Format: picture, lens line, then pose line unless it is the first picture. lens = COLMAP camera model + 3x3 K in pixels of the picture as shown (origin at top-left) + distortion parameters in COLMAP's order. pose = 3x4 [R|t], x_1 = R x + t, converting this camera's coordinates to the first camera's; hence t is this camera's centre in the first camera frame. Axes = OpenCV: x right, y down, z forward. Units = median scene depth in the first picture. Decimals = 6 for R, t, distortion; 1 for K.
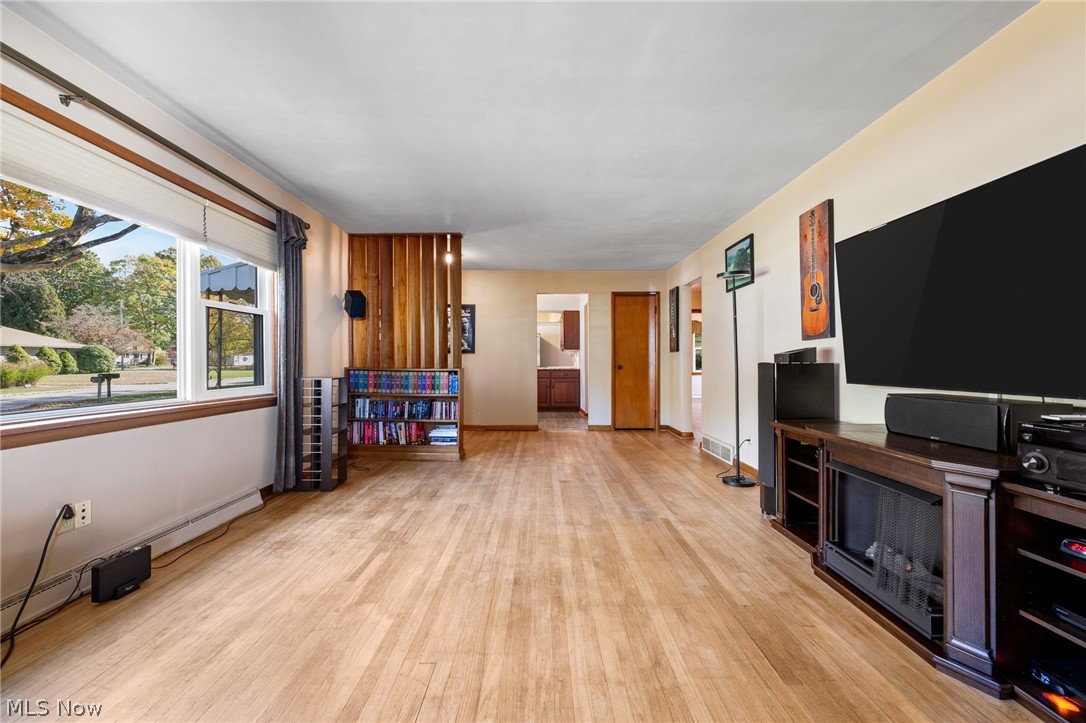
lens RADIAL K [[418.4, 0, 540.5], [0, 418.4, 360.0], [0, 0, 1]] dist [0.000652, -0.000216]
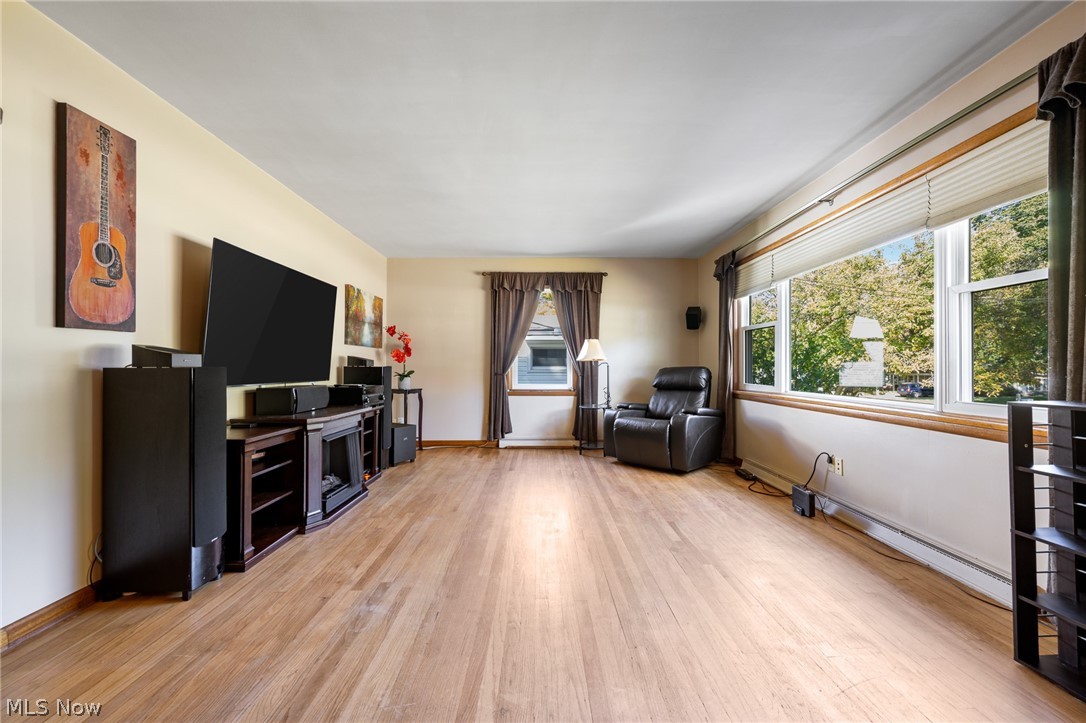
lens RADIAL K [[418.4, 0, 540.5], [0, 418.4, 360.0], [0, 0, 1]] dist [0.000652, -0.000216]
pose [[-0.999969, 0.001518, -0.007776, -0.007770], [0.001688, 0.999759, -0.021909, 0.012841], [0.007741, -0.021921, -0.999730, 1.905227]]
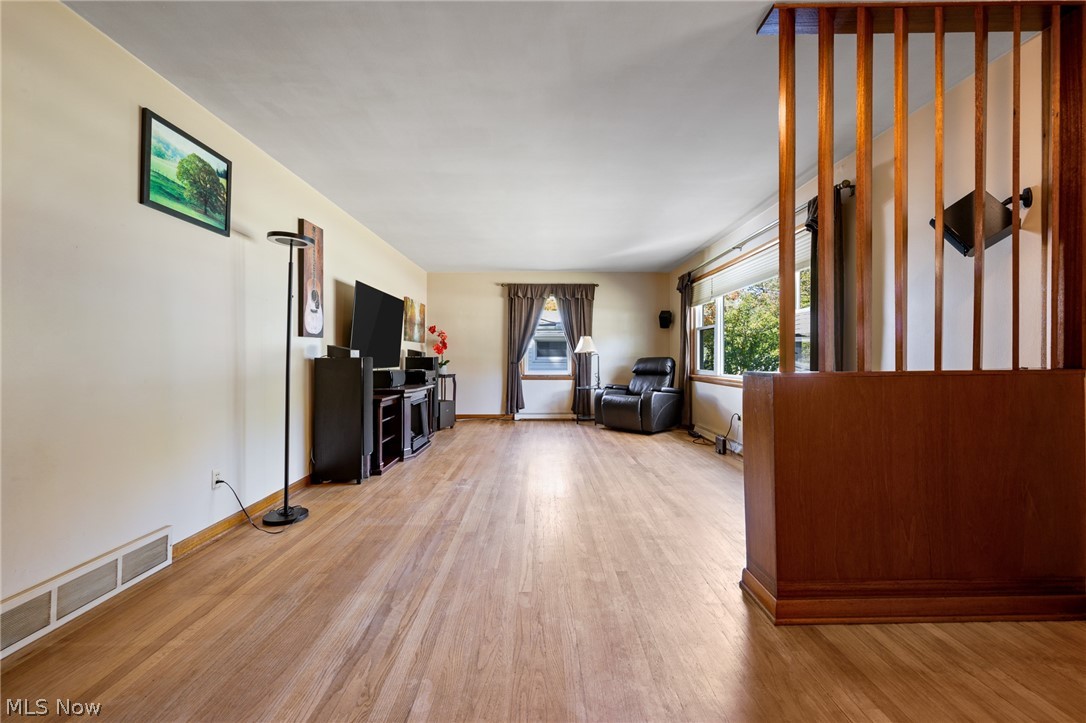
lens RADIAL K [[418.4, 0, 540.5], [0, 418.4, 360.0], [0, 0, 1]] dist [0.000652, -0.000216]
pose [[-0.999982, 0.002389, -0.005468, 0.031013], [0.002385, 0.999997, 0.000659, 0.016735], [0.005469, 0.000646, -0.999985, 2.519090]]
